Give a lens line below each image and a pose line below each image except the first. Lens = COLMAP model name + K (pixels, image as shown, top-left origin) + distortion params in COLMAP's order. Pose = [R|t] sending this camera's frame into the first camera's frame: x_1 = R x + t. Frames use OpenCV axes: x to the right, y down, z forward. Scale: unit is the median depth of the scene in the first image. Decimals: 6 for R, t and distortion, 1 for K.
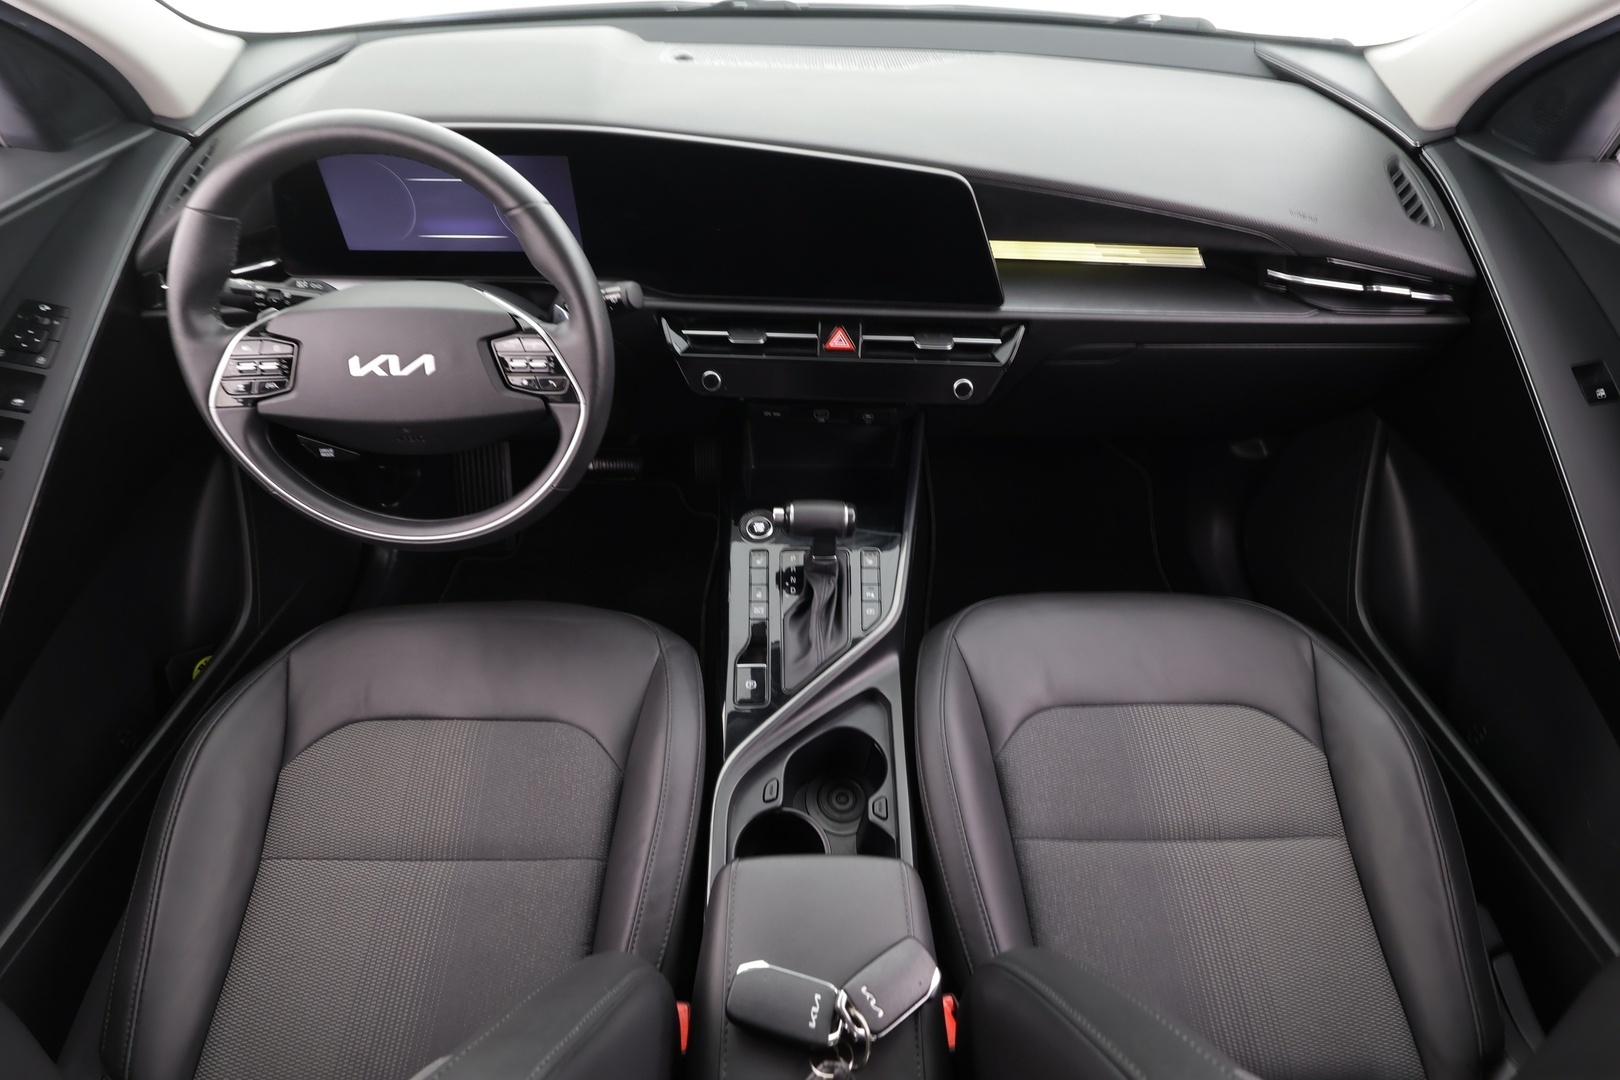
lens RADIAL K [[775.3, 0, 815.2], [0, 775.3, 542.4], [0, 0, 1]] dist [-0.000160, 0.000330]
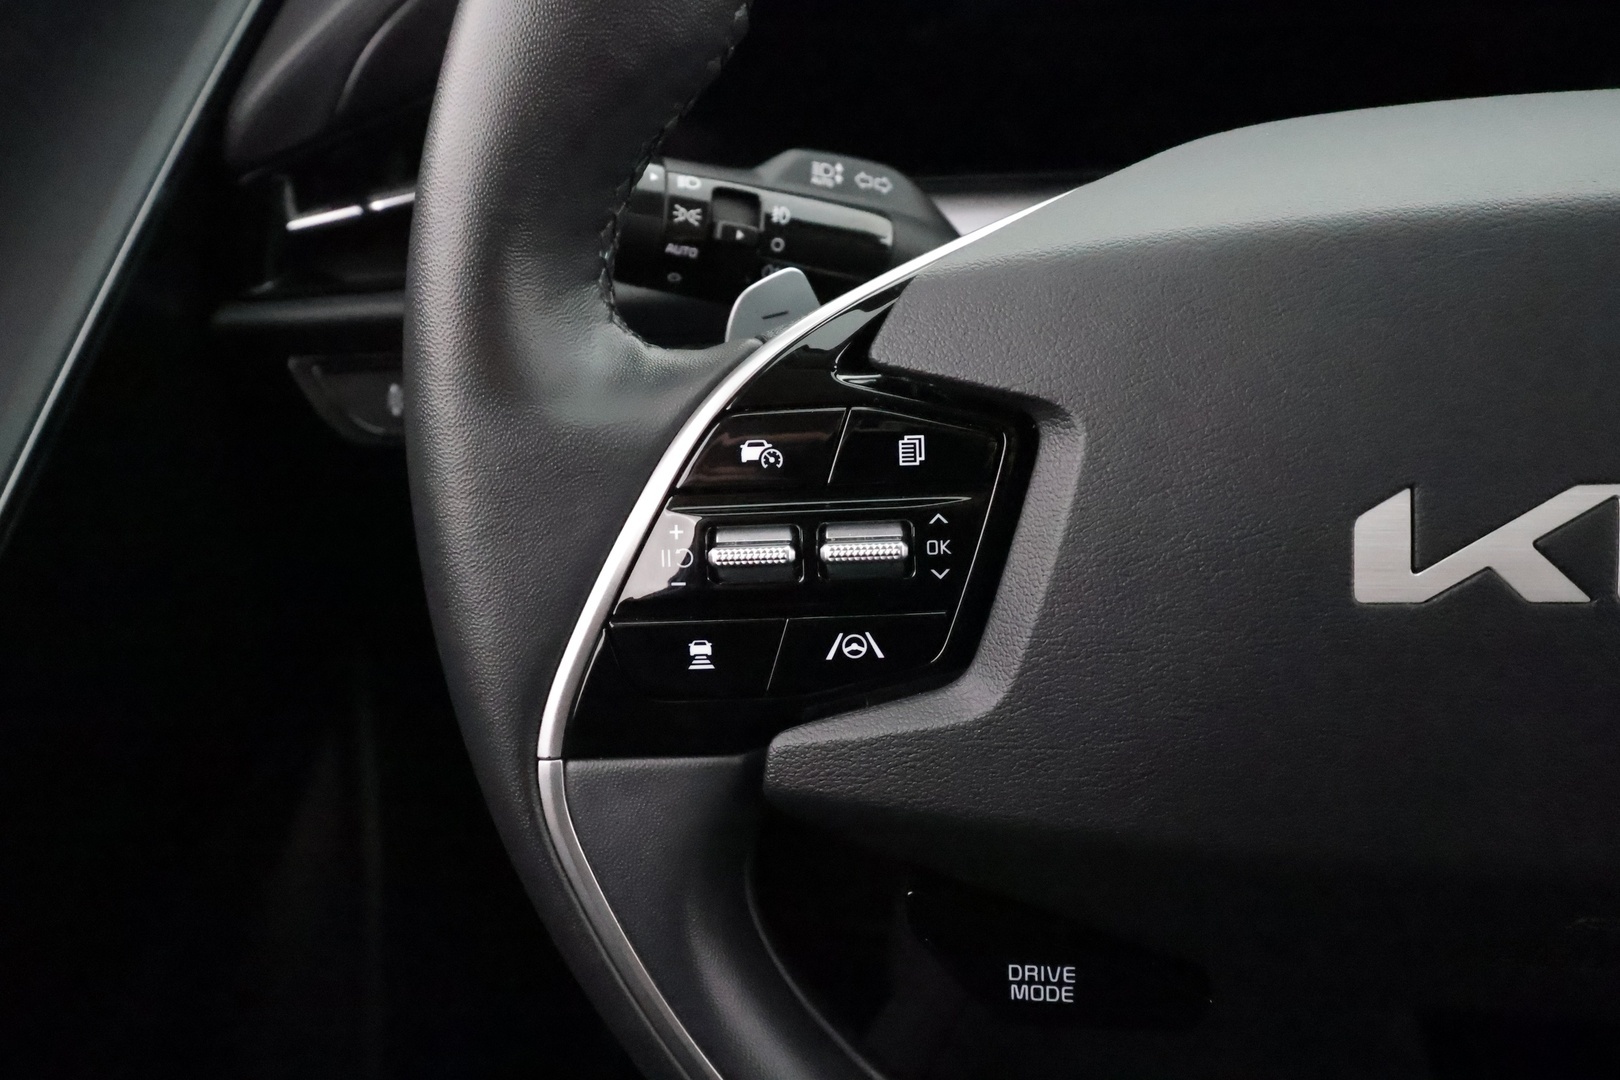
lens RADIAL K [[1393.5, 0, 775.5], [0, 1393.5, 578.7], [0, 0, 1]] dist [0.016947, 0.003097]
pose [[0.969939, 0.011008, -0.243099, -0.528752], [-0.042020, 0.991547, -0.122759, -0.146103], [0.239693, 0.129284, 0.962202, 0.556236]]
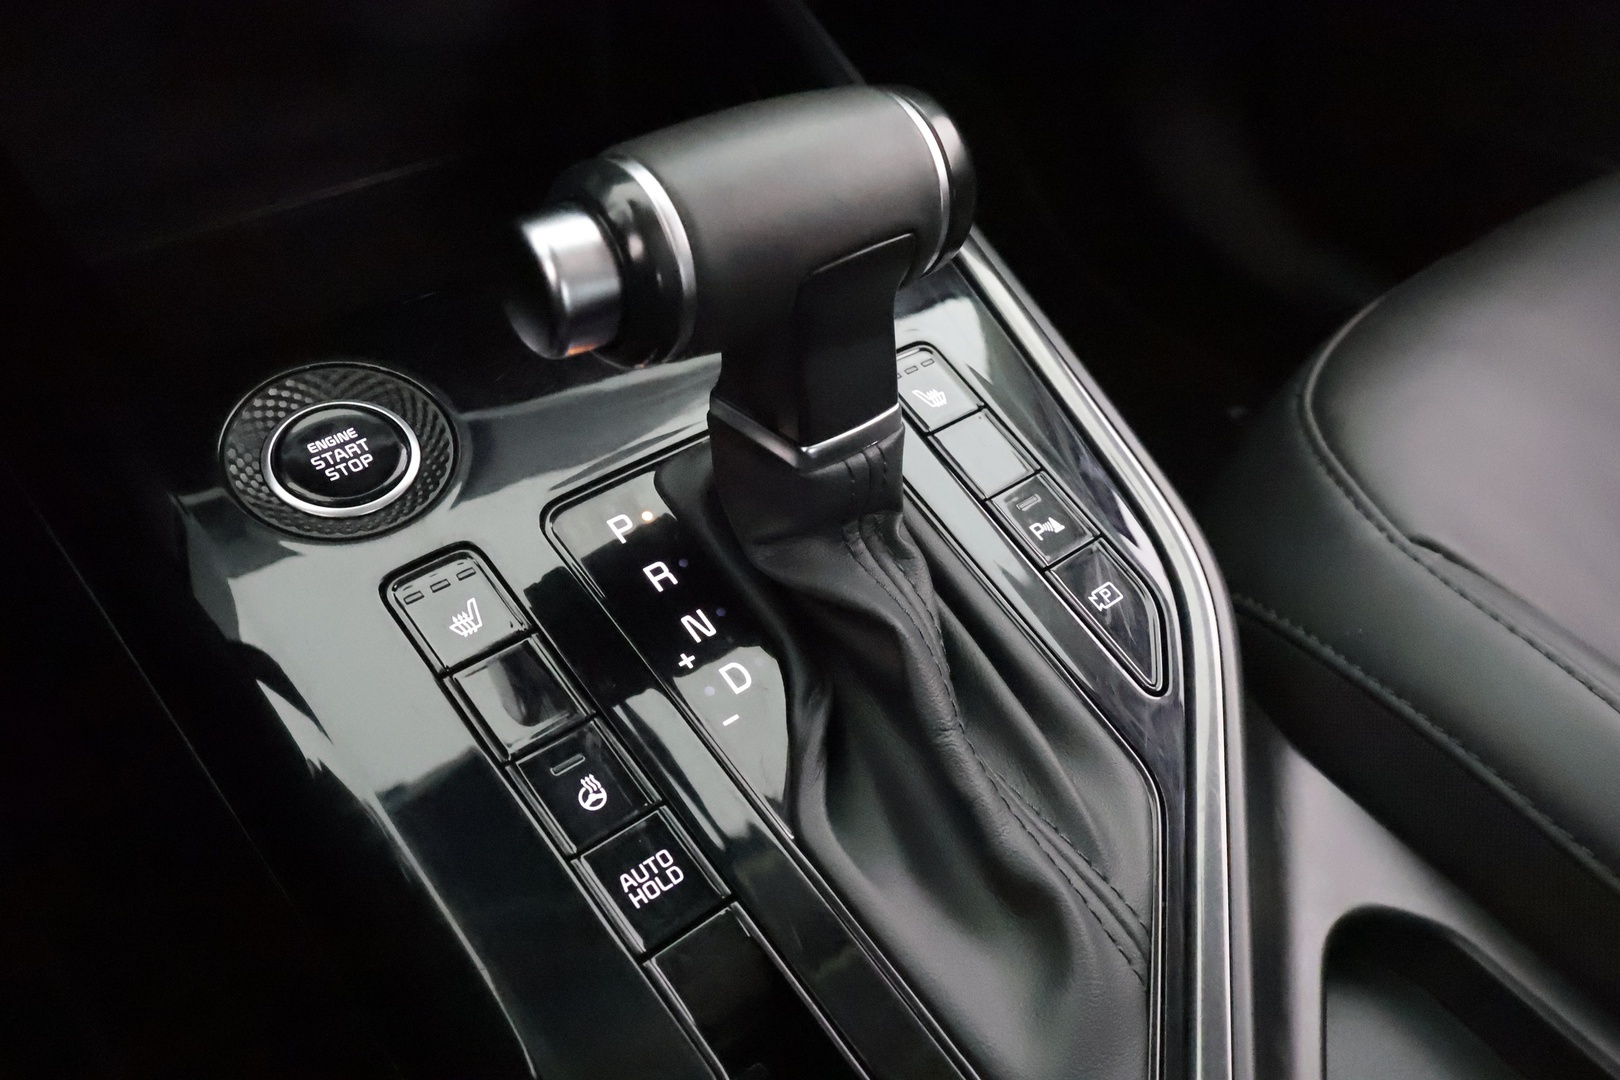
lens RADIAL K [[1313.2, 0, 807.4], [0, 1313.2, 527.9], [0, 0, 1]] dist [0.005279, -0.005027]
pose [[0.769769, -0.397295, 0.499613, -0.166049], [0.380985, 0.913953, 0.139785, -0.005720], [-0.512159, 0.082742, 0.854896, 0.781965]]
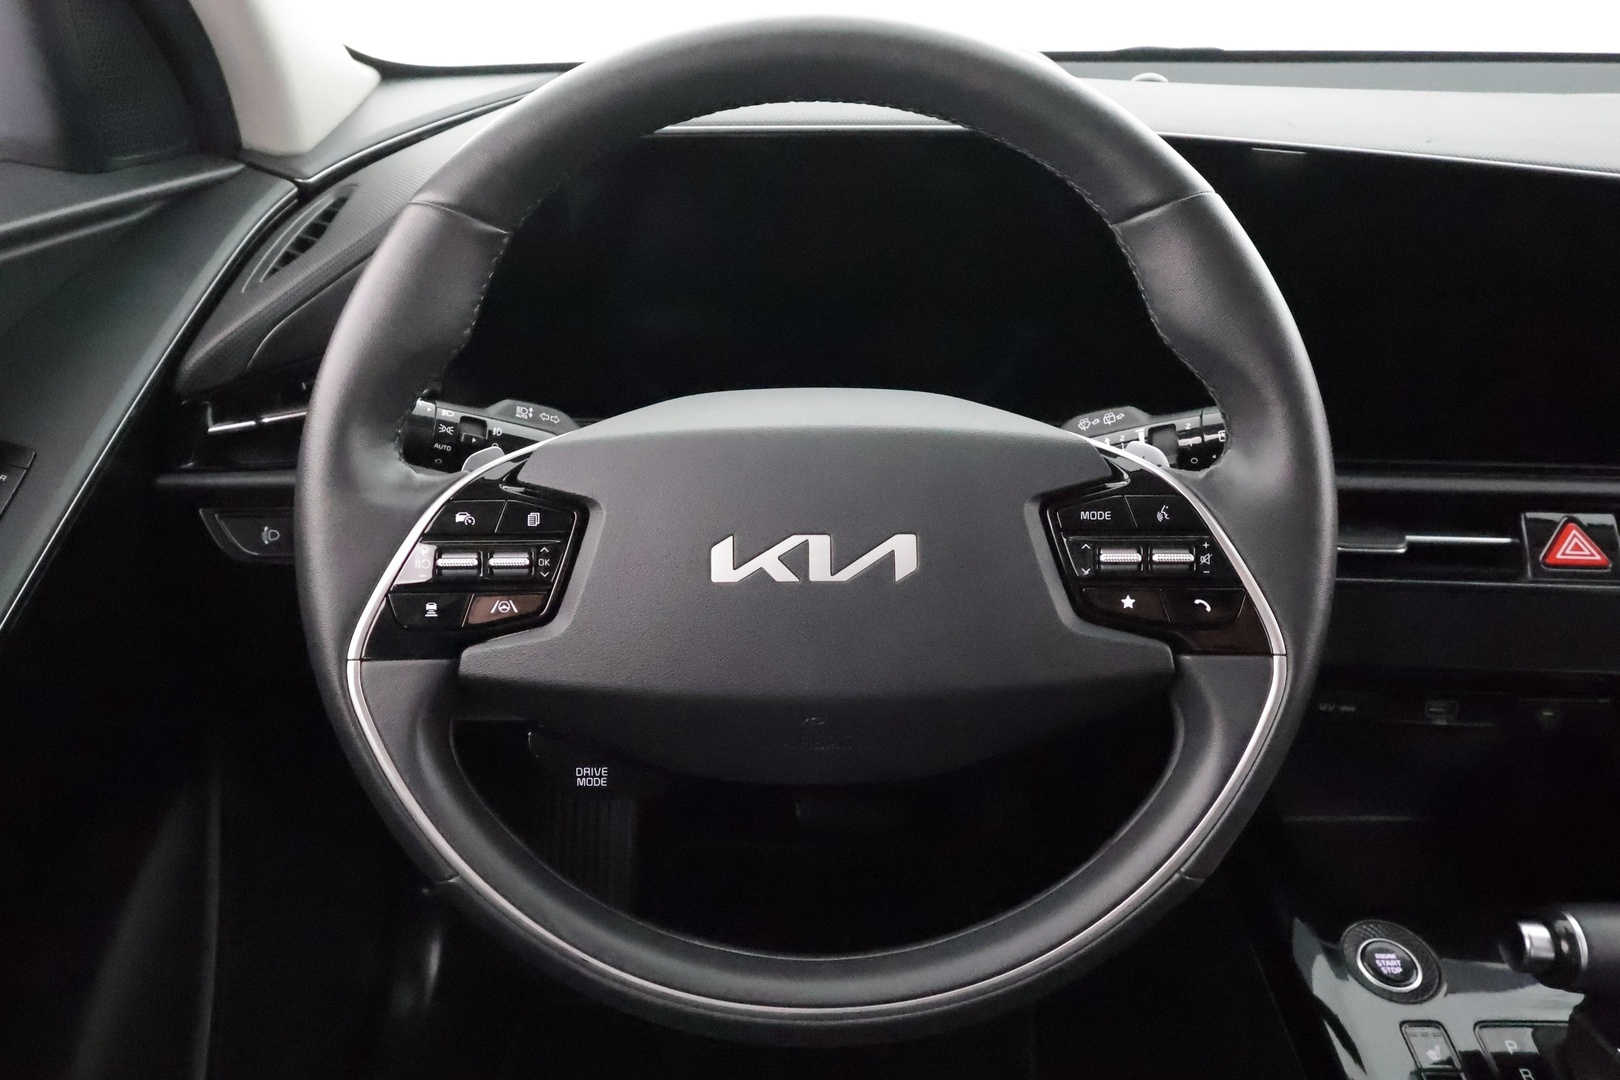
lens RADIAL K [[1116.8, 0, 792.1], [0, 1116.8, 545.4], [0, 0, 1]] dist [-0.006622, 0.001728]
pose [[0.999538, 0.001234, -0.030367, -0.440846], [-0.011233, 0.943427, -0.331389, -0.033486], [0.028240, 0.331577, 0.943005, 0.364013]]
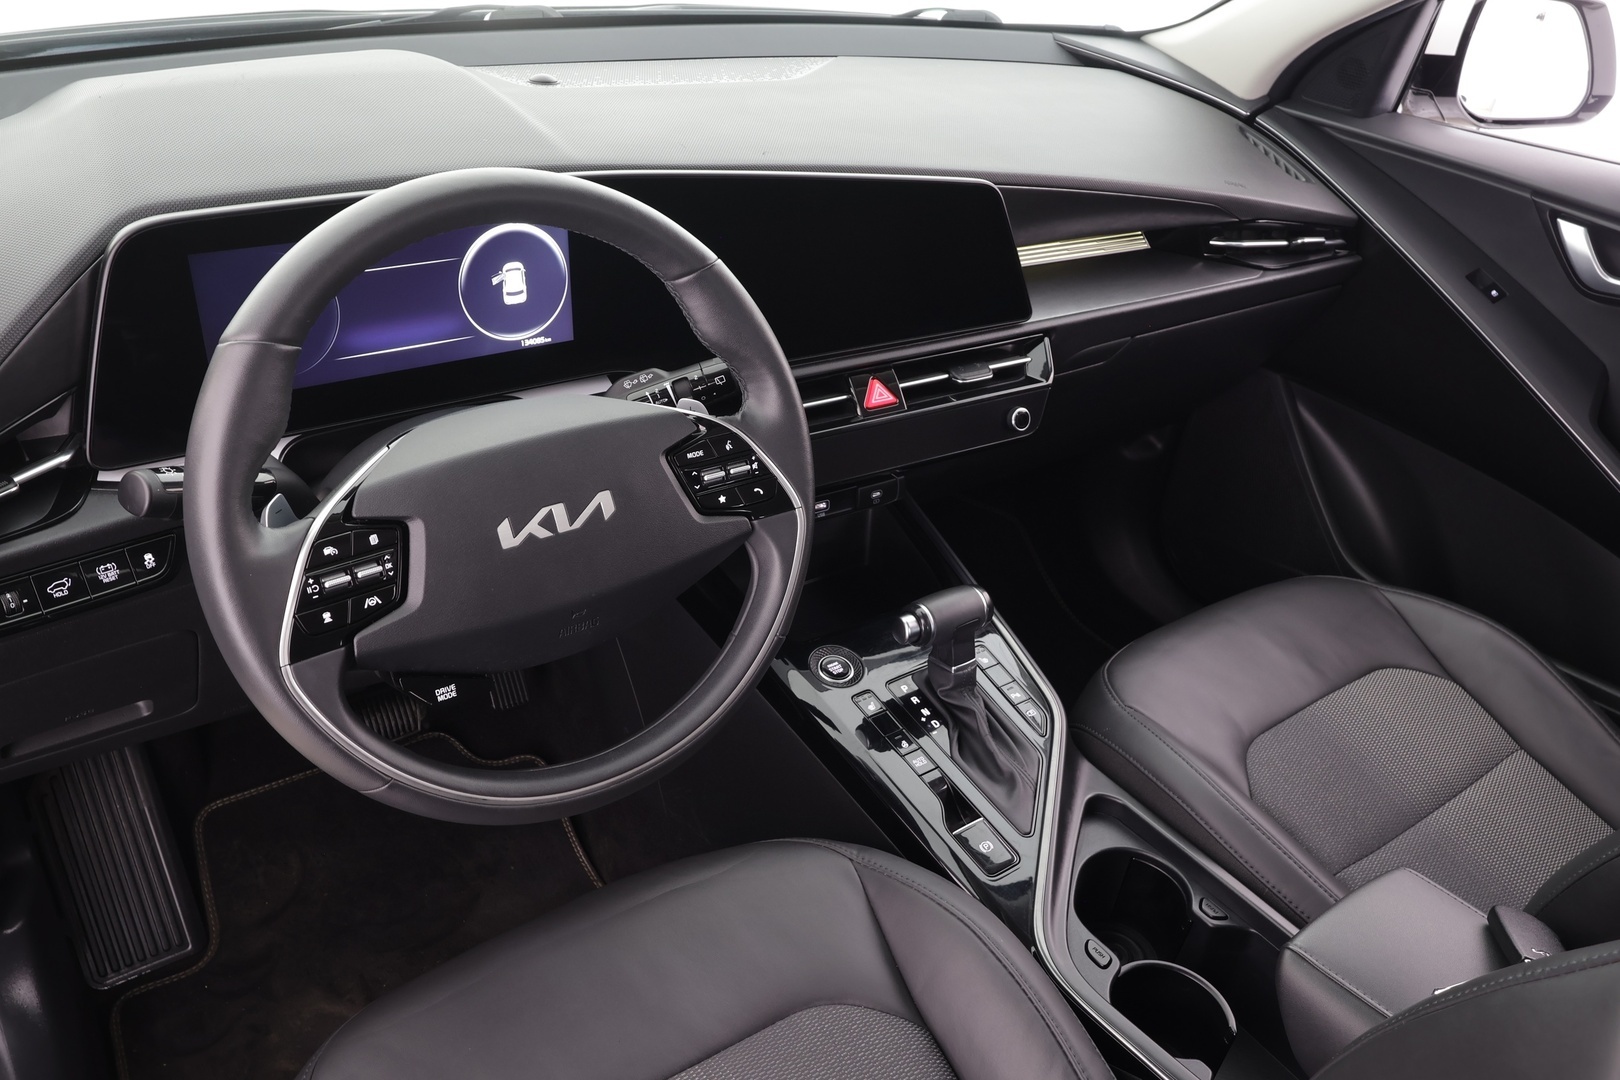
lens RADIAL K [[1292.2, 0, 810.0], [0, 1292.2, 540.0], [0, 0, 1]] dist [0.008415, -0.006280]
pose [[0.804626, -0.250834, 0.538201, -0.792166], [0.355779, 0.929336, -0.098775, -0.022105], [-0.475393, 0.270958, 0.837009, -0.013987]]
